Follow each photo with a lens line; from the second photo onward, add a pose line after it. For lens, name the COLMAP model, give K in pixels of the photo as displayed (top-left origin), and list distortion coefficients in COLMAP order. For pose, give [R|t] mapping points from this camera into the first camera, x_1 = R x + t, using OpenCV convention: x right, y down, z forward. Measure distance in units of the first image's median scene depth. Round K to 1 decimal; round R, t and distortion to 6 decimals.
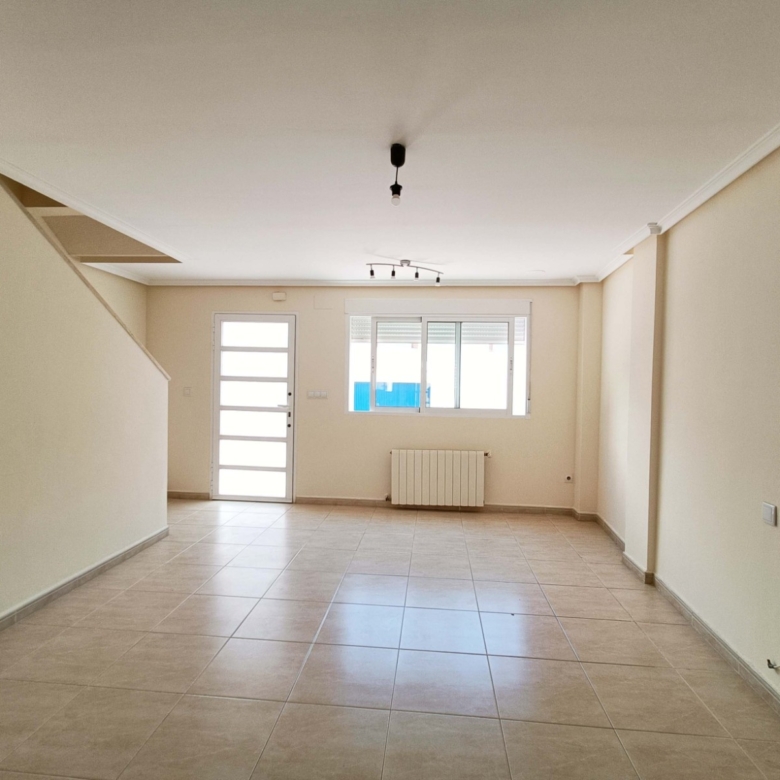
lens RADIAL K [[466.8, 0, 392.9], [0, 466.8, 390.3], [0, 0, 1]] dist [0.005912, -0.001010]
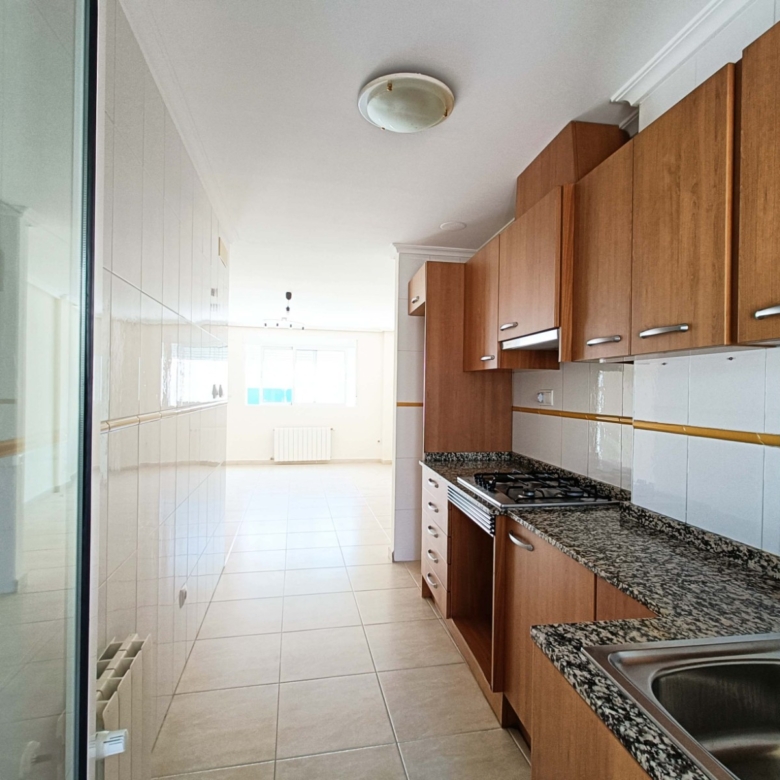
lens RADIAL K [[466.8, 0, 392.9], [0, 466.8, 390.3], [0, 0, 1]] dist [0.005912, -0.001010]
pose [[0.956348, -0.002604, 0.292218, -0.084325], [0.006407, 0.999907, -0.012059, 0.017879], [-0.292160, 0.013405, 0.956276, -0.696380]]
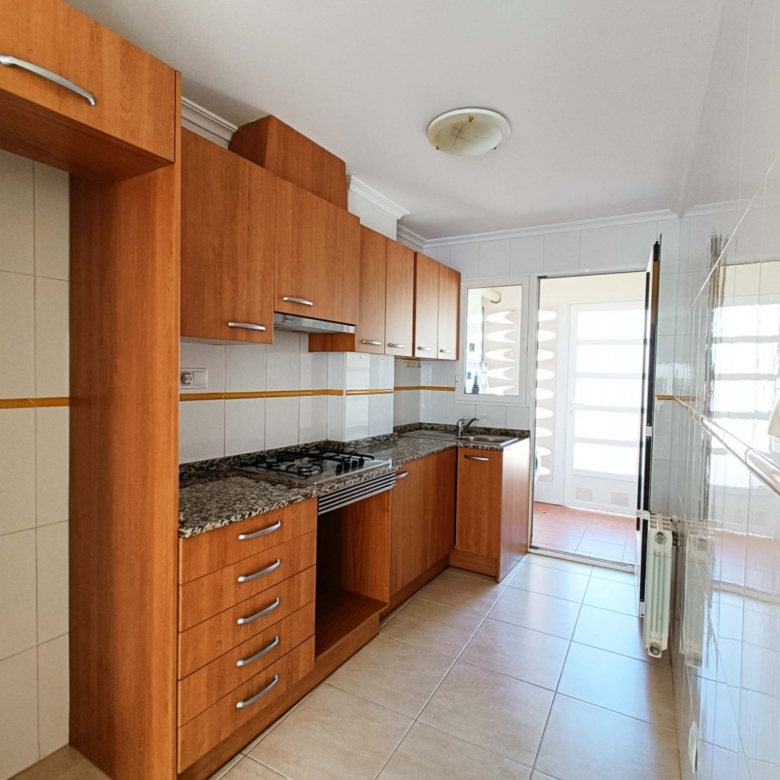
lens RADIAL K [[466.8, 0, 392.9], [0, 466.8, 390.3], [0, 0, 1]] dist [0.005912, -0.001010]
pose [[-0.915916, -0.053827, 0.397745, -0.086666], [-0.031926, 0.997597, 0.061488, 0.000011], [-0.400098, 0.043619, -0.915434, 0.091117]]
